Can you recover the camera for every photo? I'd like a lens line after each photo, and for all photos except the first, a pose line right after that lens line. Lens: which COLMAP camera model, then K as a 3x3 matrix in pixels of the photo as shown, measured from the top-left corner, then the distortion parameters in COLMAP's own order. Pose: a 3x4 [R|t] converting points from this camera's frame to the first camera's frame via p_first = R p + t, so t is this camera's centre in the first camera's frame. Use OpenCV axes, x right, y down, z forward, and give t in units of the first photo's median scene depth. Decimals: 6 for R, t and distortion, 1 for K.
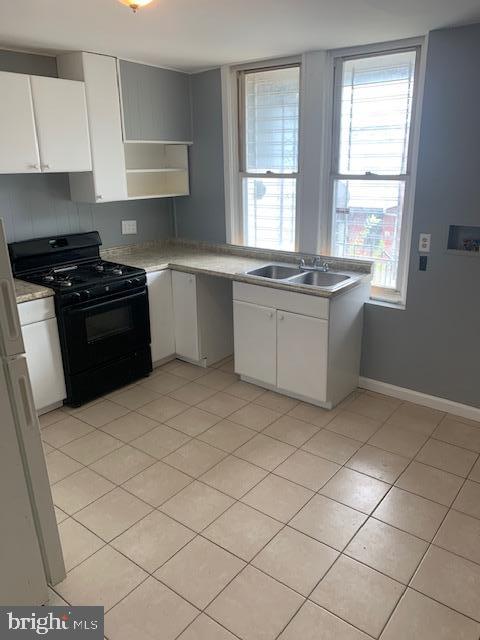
lens RADIAL K [[491.8, 0, 244.8], [0, 491.8, 311.9], [0, 0, 1]] dist [0.098667, -0.114839]
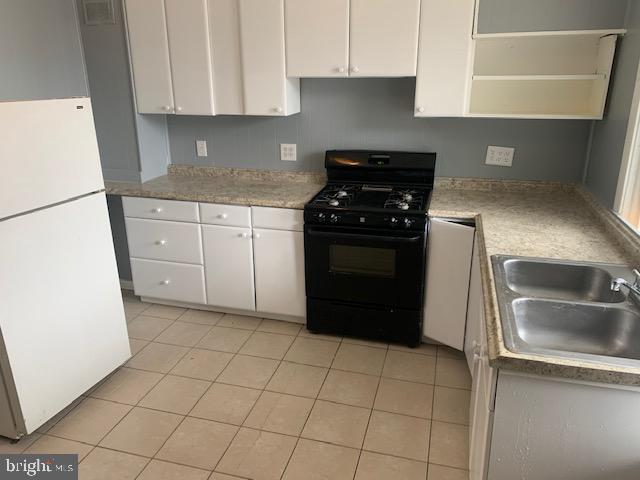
lens RADIAL K [[491.8, 0, 320.0], [0, 491.8, 240.0], [0, 0, 1]] dist [0.098667, -0.114839]
pose [[0.386474, 0.299174, -0.872429, 0.392506], [-0.278066, 0.939709, 0.199066, -0.148088], [0.879385, 0.165659, 0.446363, 0.537634]]
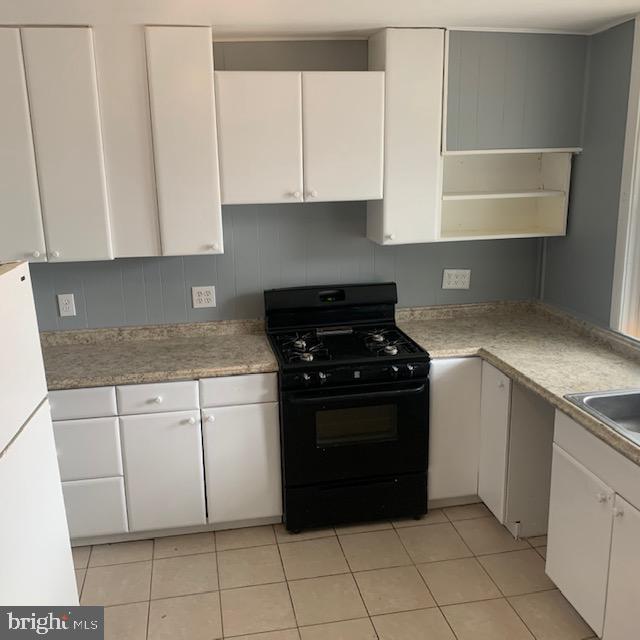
lens RADIAL K [[652.6, 0, 311.9], [0, 652.6, 319.6], [0, 0, 1]] dist [0.124362, -0.285757]
pose [[0.754744, 0.155893, -0.637227, 0.209008], [-0.185646, 0.982404, 0.020454, -0.117401], [0.629203, 0.102861, 0.770405, 0.259121]]
